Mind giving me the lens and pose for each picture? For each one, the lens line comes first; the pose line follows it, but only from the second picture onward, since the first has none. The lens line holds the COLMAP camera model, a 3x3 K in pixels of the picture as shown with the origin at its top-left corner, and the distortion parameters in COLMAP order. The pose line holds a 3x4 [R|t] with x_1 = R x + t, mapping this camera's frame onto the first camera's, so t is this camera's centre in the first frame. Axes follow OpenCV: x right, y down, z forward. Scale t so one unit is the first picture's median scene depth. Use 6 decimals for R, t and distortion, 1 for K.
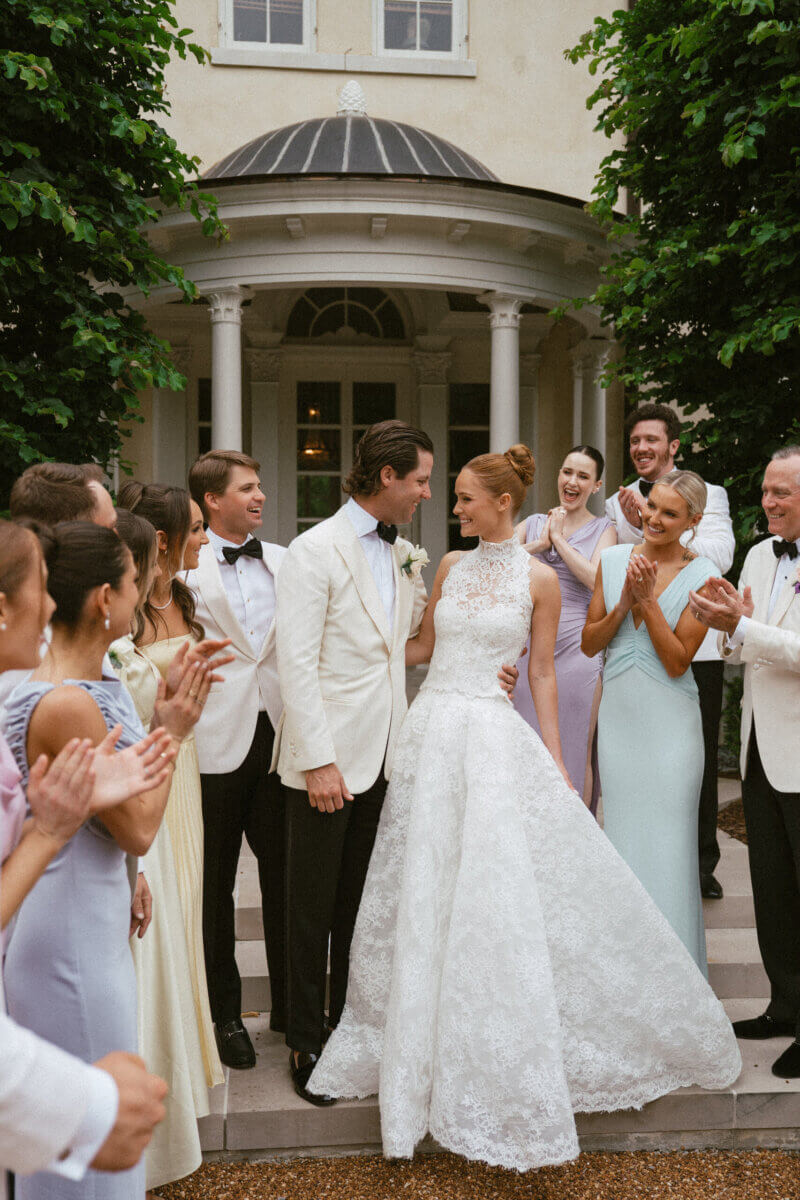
lens RADIAL K [[1239.1, 0, 400.0], [0, 1239.1, 600.0], [0, 0, 1]] dist [0.060688, 0.026988]
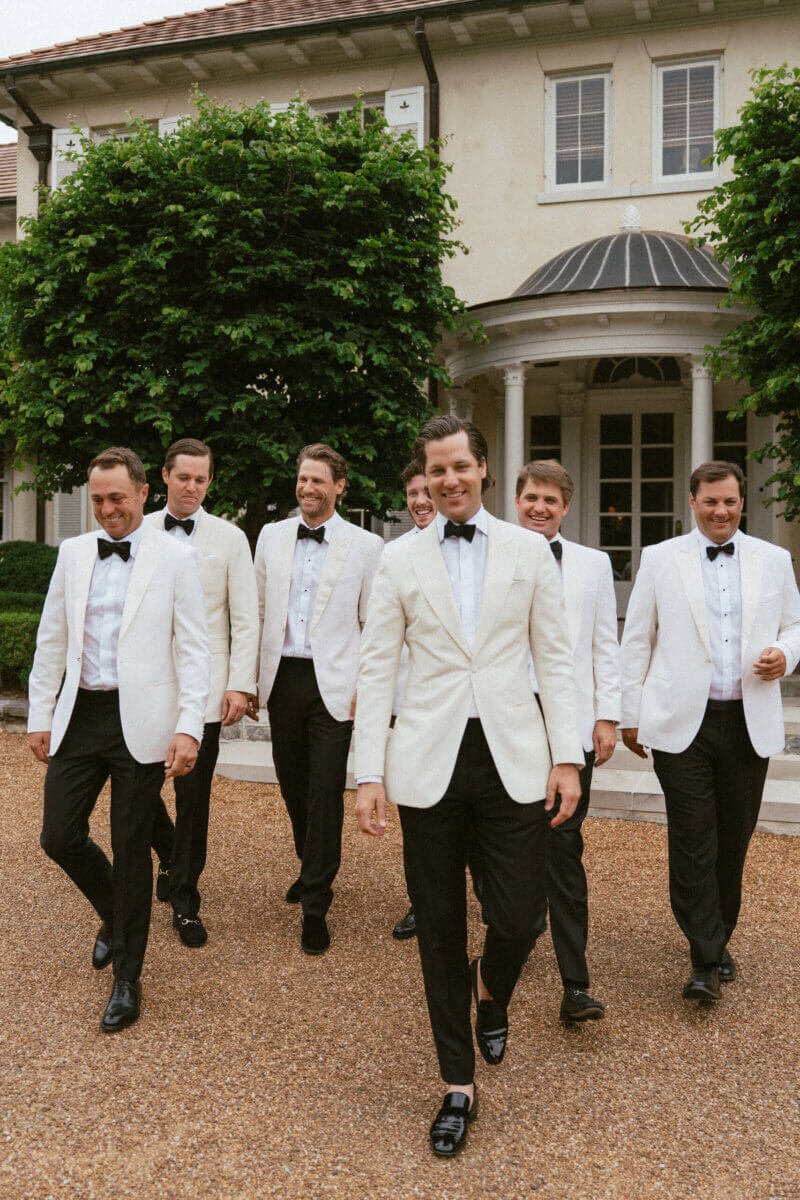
lens RADIAL K [[1239.1, 0, 400.0], [0, 1239.1, 600.0], [0, 0, 1]] dist [0.060688, 0.026988]
pose [[0.914763, 0.020888, -0.403451, 0.365660], [-0.023231, 0.999730, -0.000913, 0.050674], [0.403323, 0.010208, 0.915001, -0.482962]]
